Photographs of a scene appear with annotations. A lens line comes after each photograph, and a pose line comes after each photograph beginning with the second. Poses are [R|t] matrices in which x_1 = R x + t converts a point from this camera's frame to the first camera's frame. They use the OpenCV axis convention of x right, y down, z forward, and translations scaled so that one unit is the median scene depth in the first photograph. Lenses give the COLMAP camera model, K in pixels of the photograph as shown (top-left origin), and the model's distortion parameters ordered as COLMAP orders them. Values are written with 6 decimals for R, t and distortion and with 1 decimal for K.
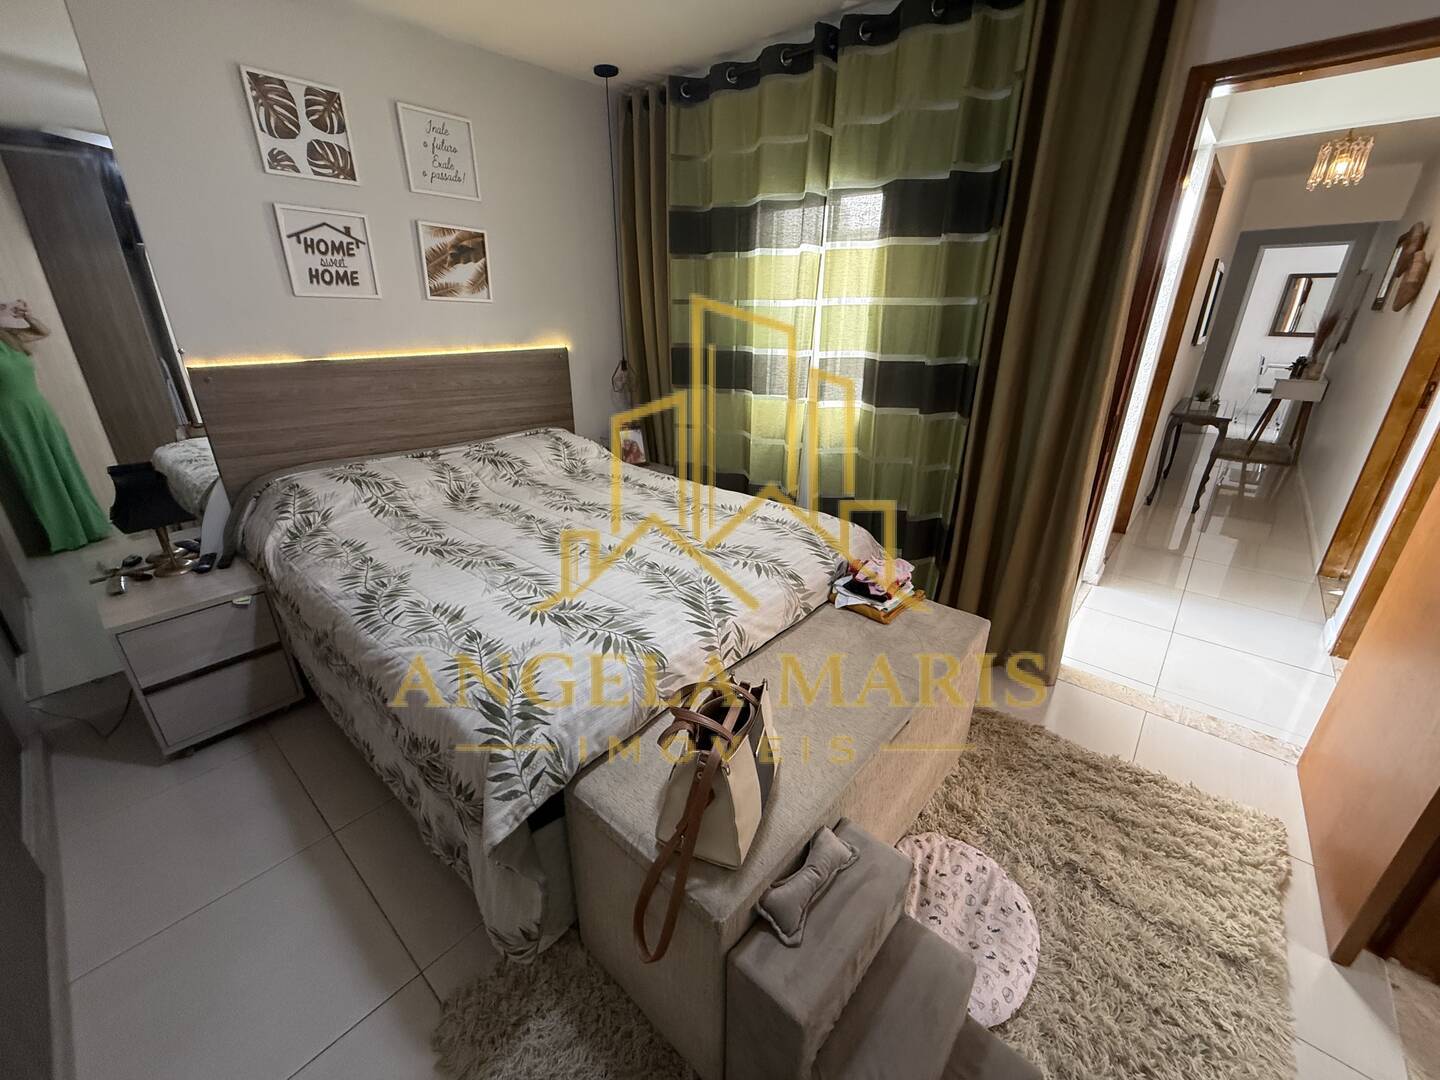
lens RADIAL K [[573.5, 0, 720.1], [0, 573.5, 540.2], [0, 0, 1]] dist [0.000280, 0.000021]
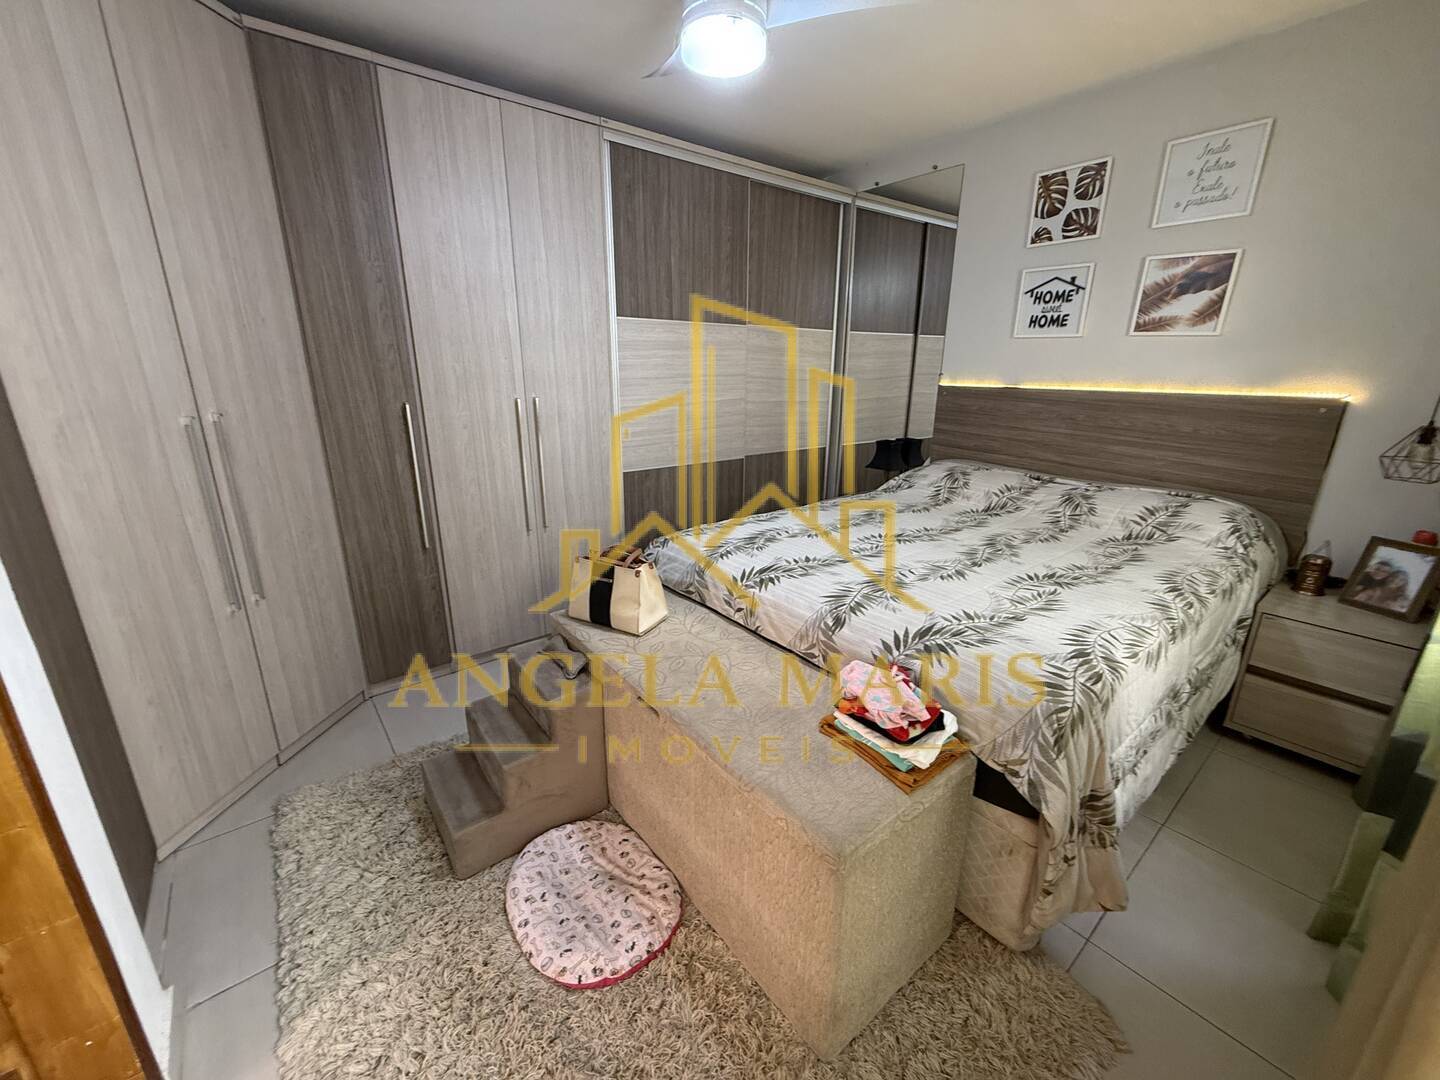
lens RADIAL K [[573.5, 0, 715.3], [0, 573.5, 541.0], [0, 0, 1]] dist [0.000280, 0.000021]
pose [[-0.184945, 0.284170, -0.940767, 0.733051], [-0.373976, 0.864909, 0.334776, -0.204634], [0.908811, 0.413740, -0.053688, 0.632568]]
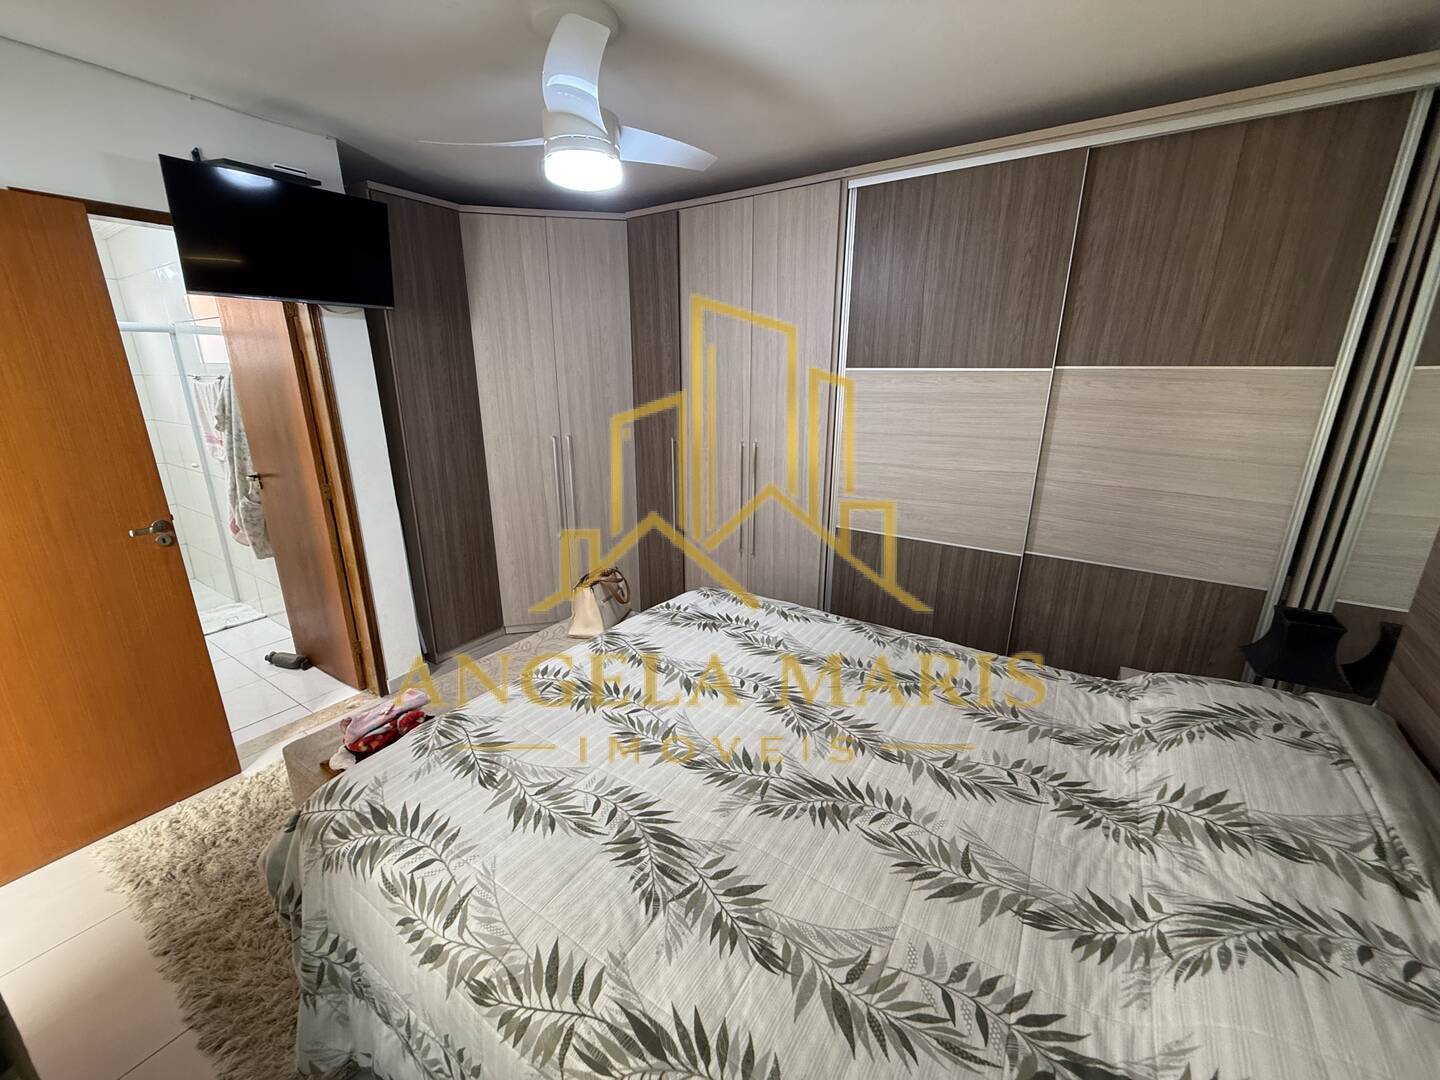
lens RADIAL K [[573.5, 0, 718.0], [0, 573.5, 539.7], [0, 0, 1]] dist [0.000280, 0.000021]
pose [[-0.991261, 0.038409, -0.126197, -0.083097], [-0.048822, 0.781914, 0.621472, -0.564791], [0.122545, 0.622202, -0.773206, 1.254550]]
